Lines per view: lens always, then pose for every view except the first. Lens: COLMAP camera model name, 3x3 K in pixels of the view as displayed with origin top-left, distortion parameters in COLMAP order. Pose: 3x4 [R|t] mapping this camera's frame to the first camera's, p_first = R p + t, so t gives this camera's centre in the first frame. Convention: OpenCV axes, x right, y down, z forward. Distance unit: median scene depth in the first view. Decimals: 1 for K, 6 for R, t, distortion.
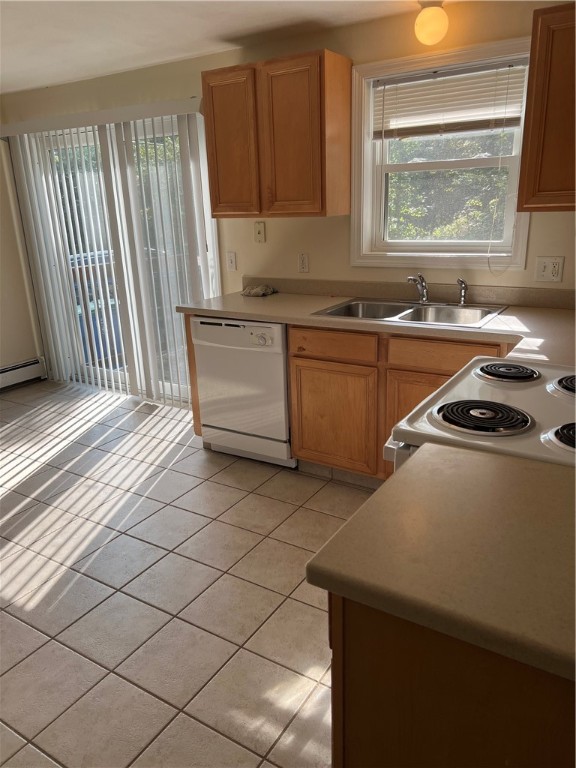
lens RADIAL K [[577.7, 0, 288.0], [0, 577.7, 384.0], [0, 0, 1]] dist [0.030302, -0.006083]
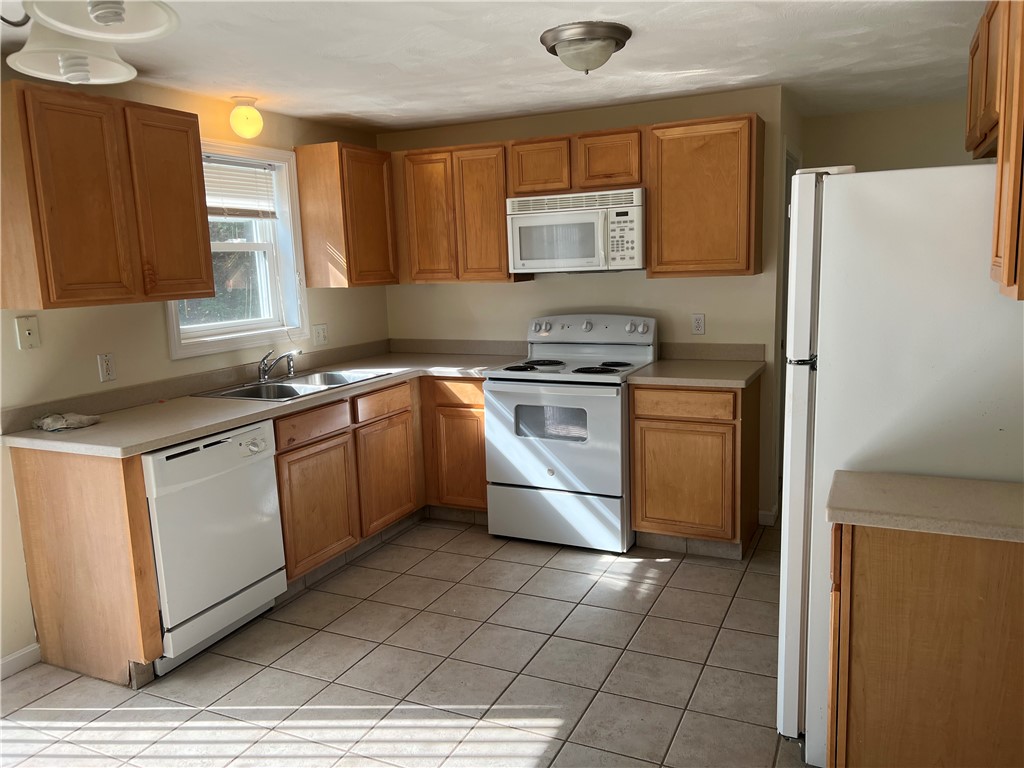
lens RADIAL K [[774.6, 0, 510.8], [0, 774.6, 376.2], [0, 0, 1]] dist [0.178125, -0.277905]
pose [[-0.118375, -0.107483, 0.987135, -1.151170], [0.340518, 0.929448, 0.142036, -0.202729], [-0.932757, 0.352951, -0.073424, 0.739552]]
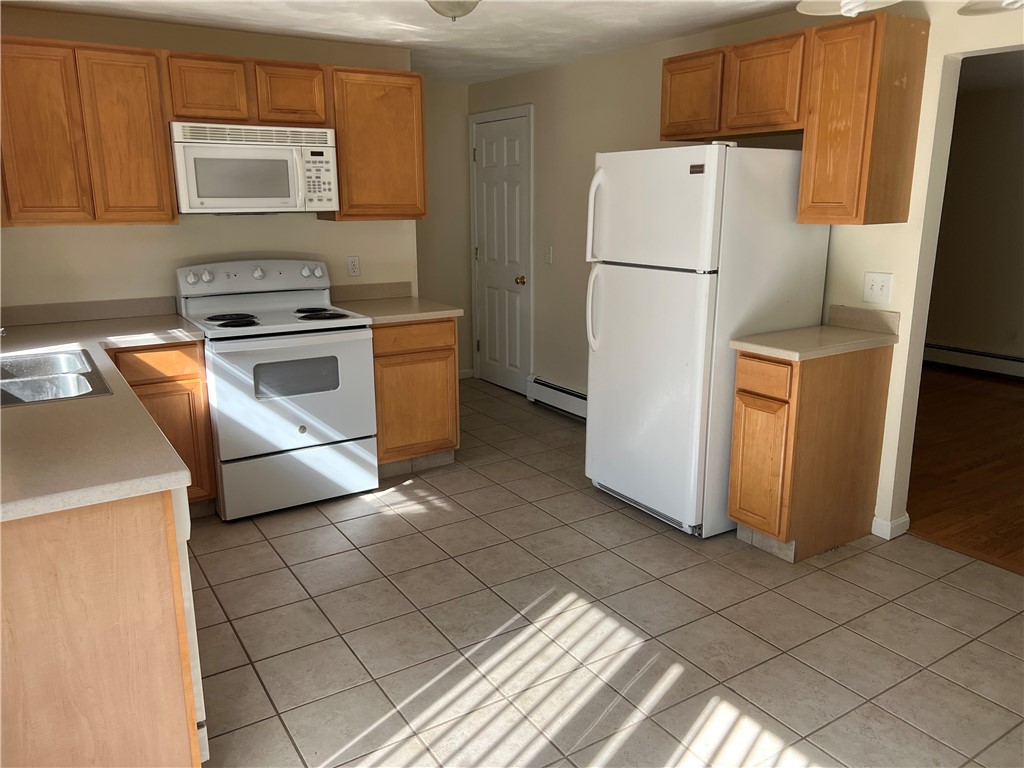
lens RADIAL K [[770.2, 0, 512.5], [0, 770.2, 376.1], [0, 0, 1]] dist [0.030302, -0.006083]
pose [[-0.904796, -0.056336, 0.422102, -0.675009], [0.166372, 0.865669, 0.472163, -0.442307], [-0.392000, 0.497437, -0.773882, 1.428222]]
